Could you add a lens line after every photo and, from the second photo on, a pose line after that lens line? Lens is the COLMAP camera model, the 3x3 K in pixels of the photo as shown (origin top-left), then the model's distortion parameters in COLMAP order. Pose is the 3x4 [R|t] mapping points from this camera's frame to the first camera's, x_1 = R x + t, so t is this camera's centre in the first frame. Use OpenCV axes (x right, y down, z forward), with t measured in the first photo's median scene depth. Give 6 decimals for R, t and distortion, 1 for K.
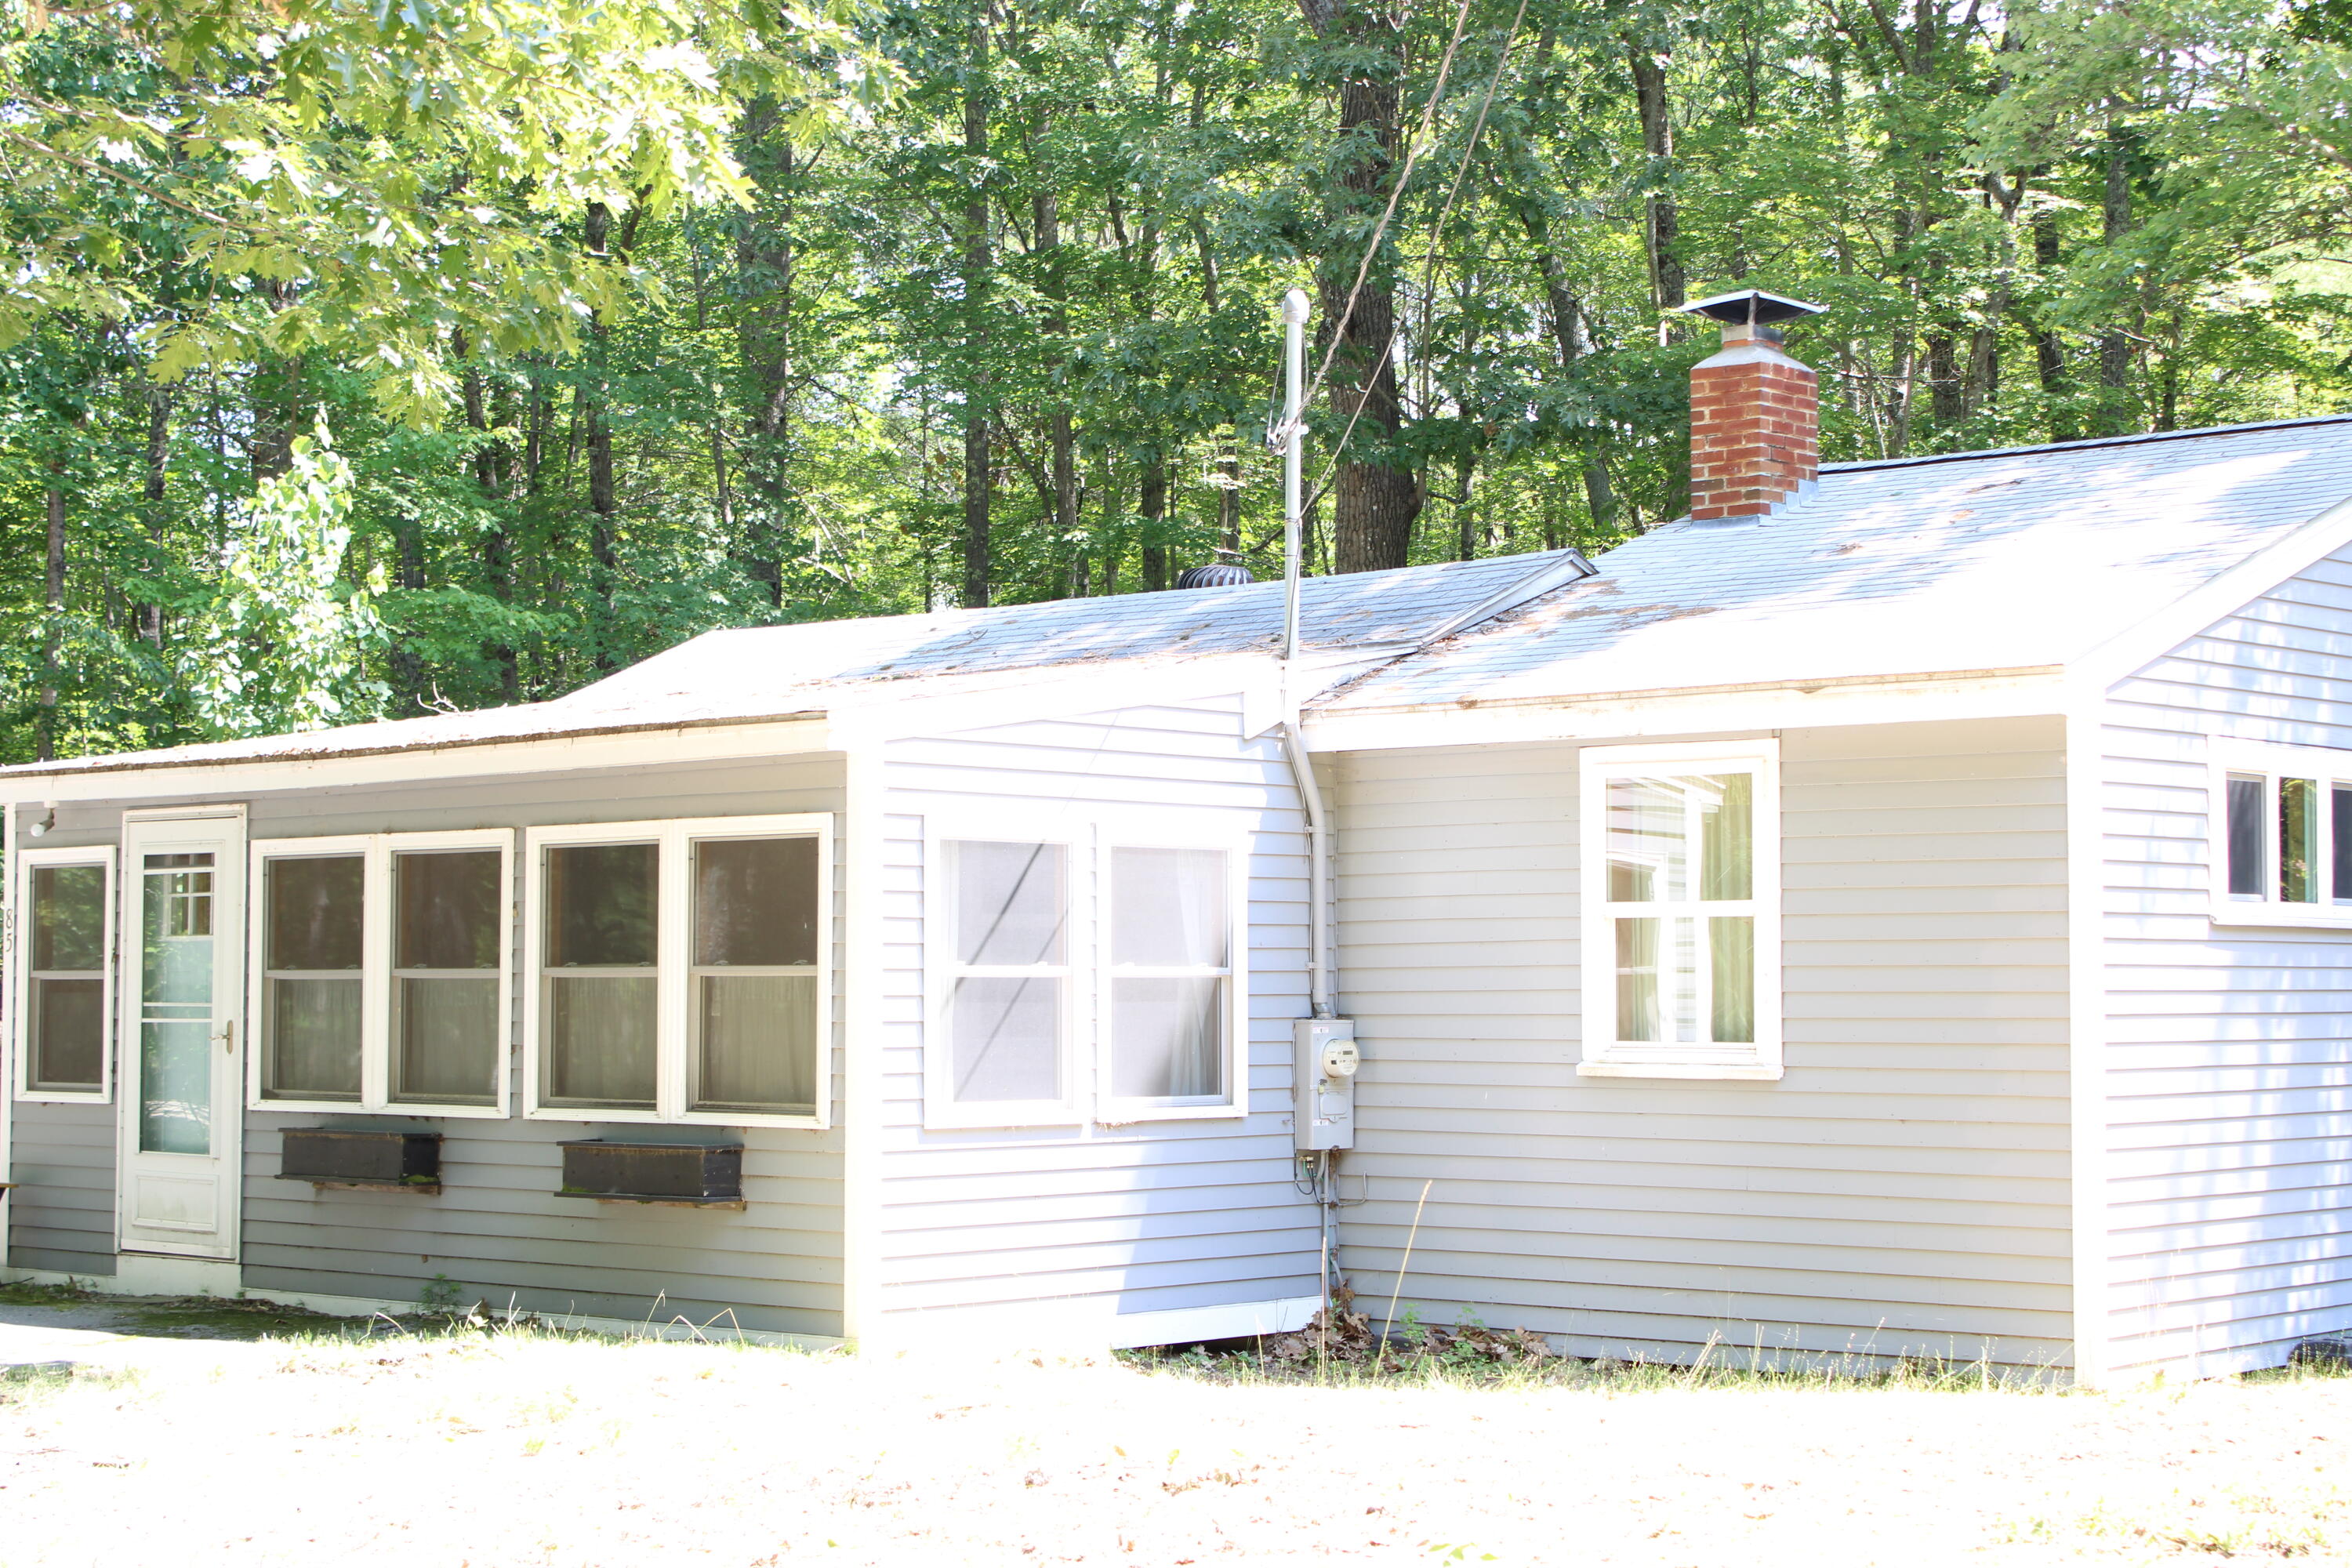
lens RADIAL K [[3881.8, 0, 1175.3], [0, 3881.8, 791.6], [0, 0, 1]] dist [0.009862, 0.000000]
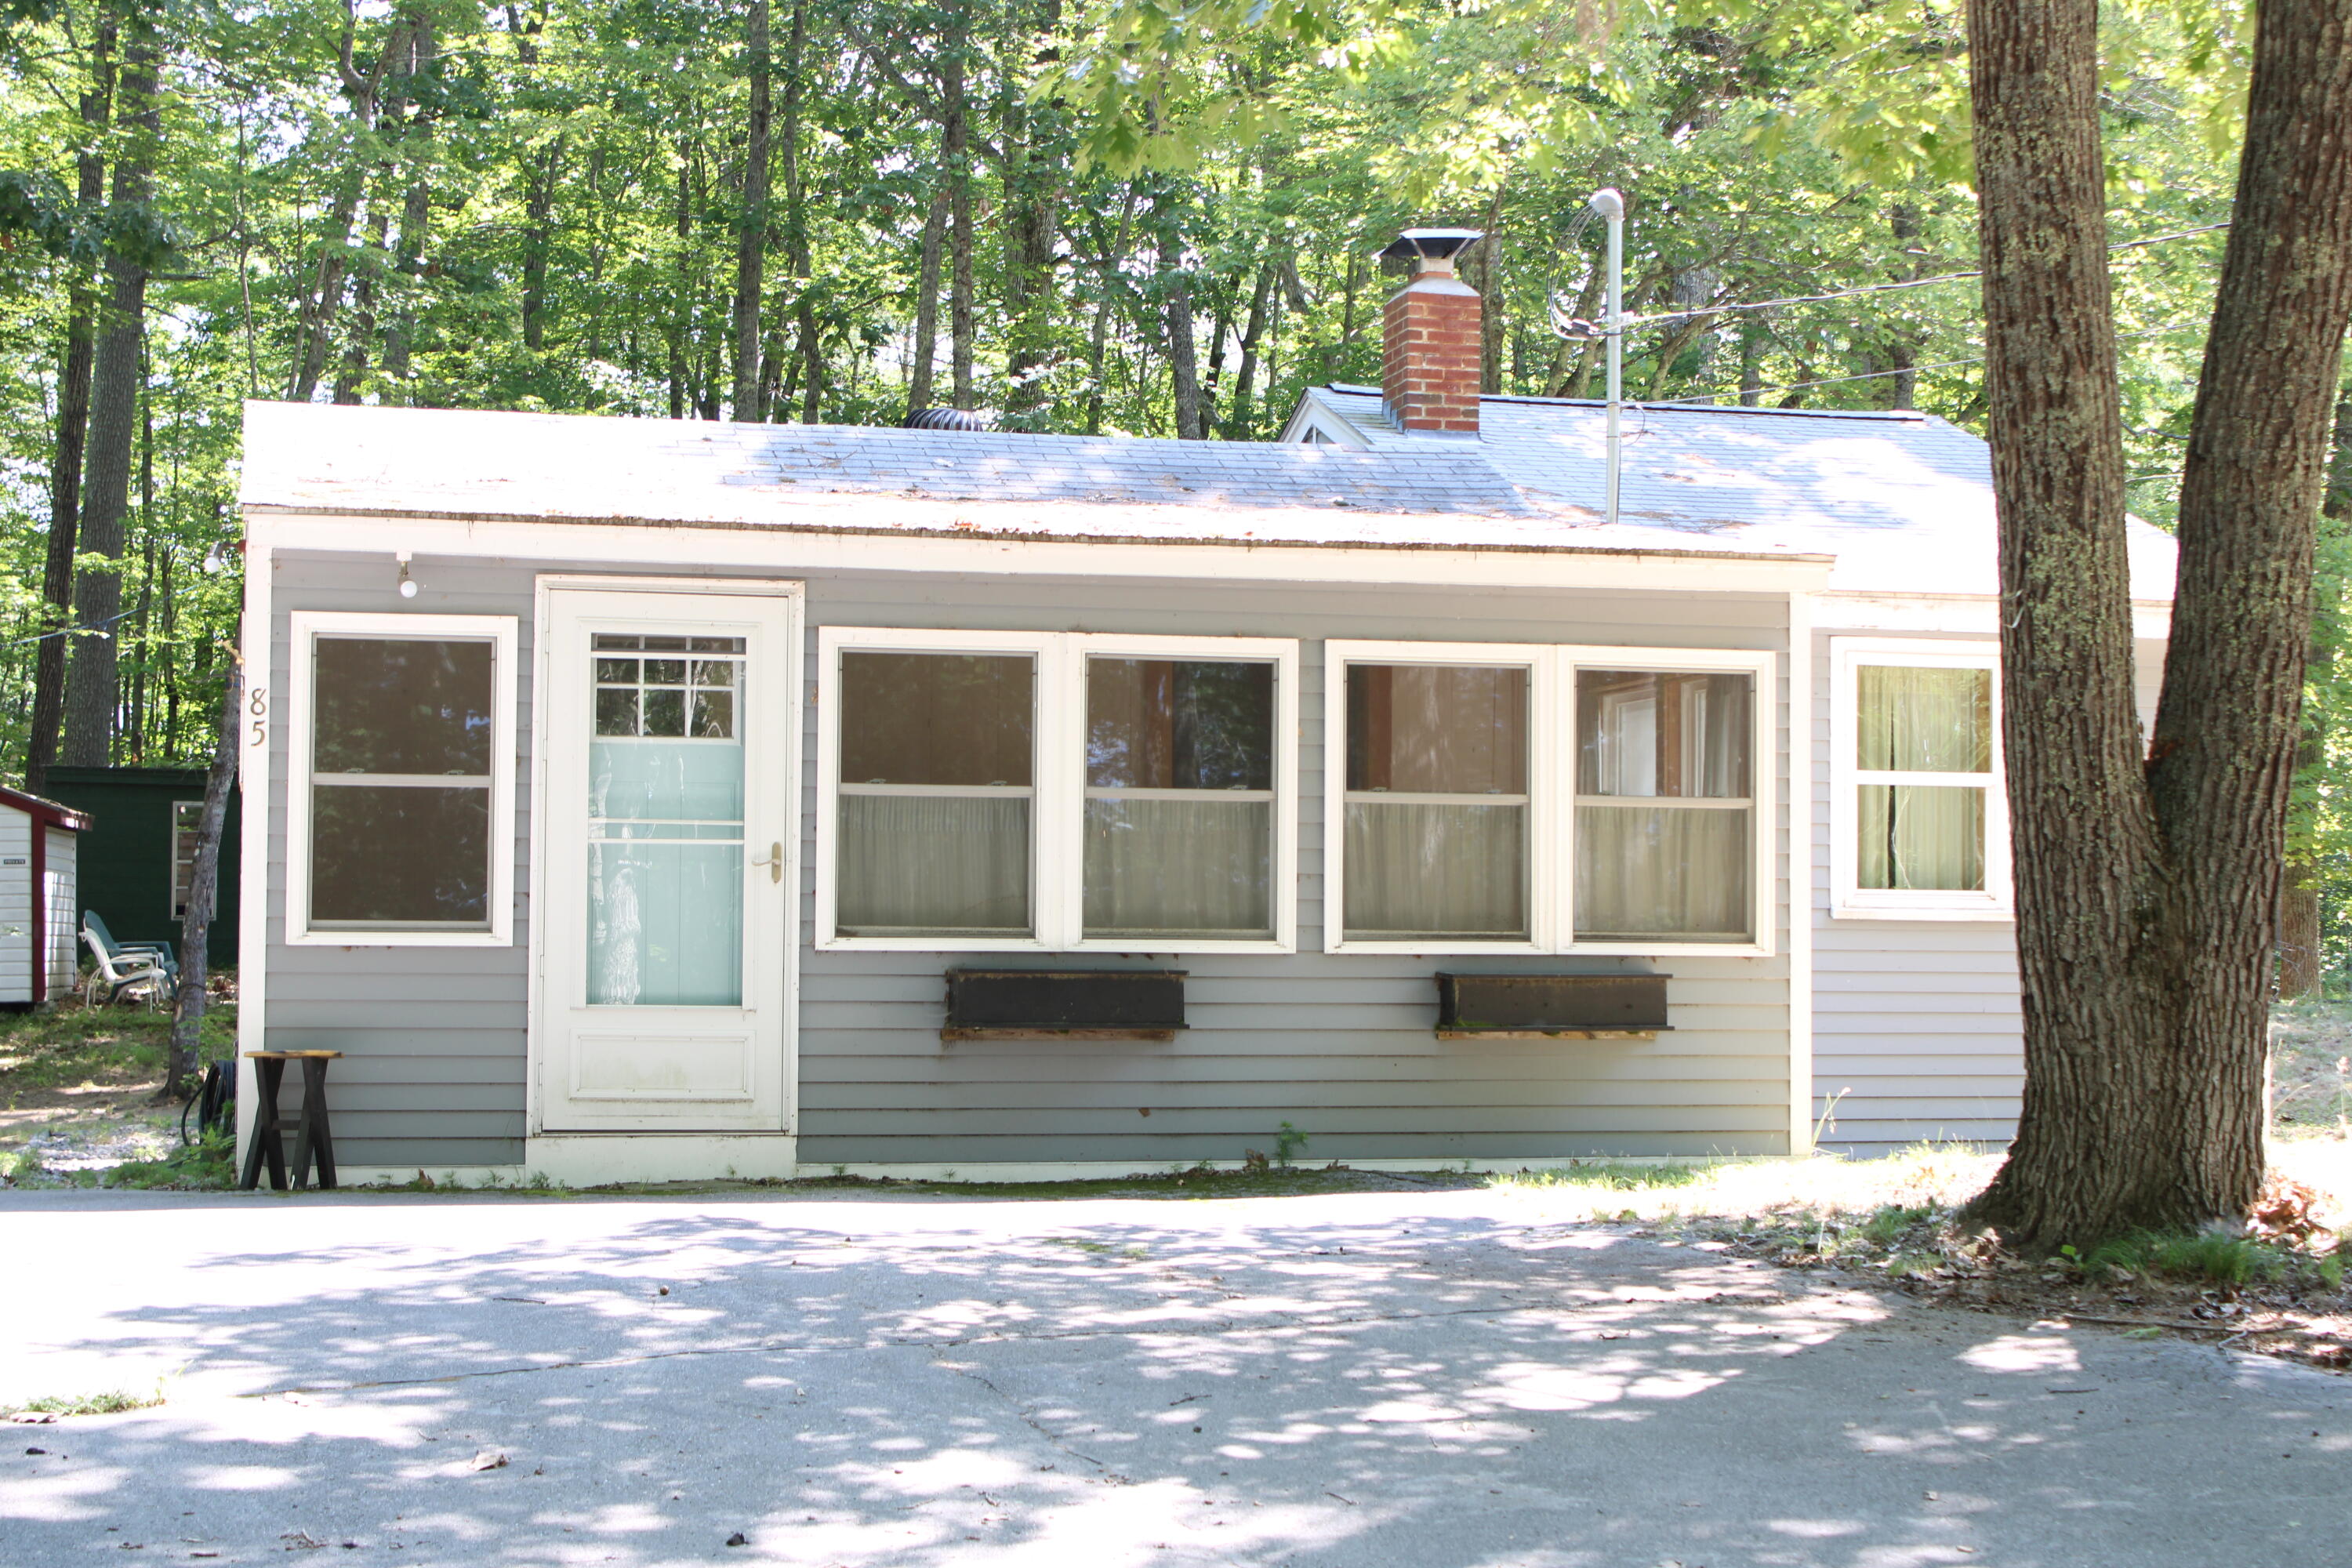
lens RADIAL K [[3881.8, 0, 1175.0], [0, 3881.8, 776.3], [0, 0, 1]] dist [0.009862, 0.000000]
pose [[0.561012, 0.041265, 0.826778, -0.885305], [-0.050139, 0.998617, -0.015819, 0.054085], [-0.826288, -0.032579, 0.562305, 0.470179]]
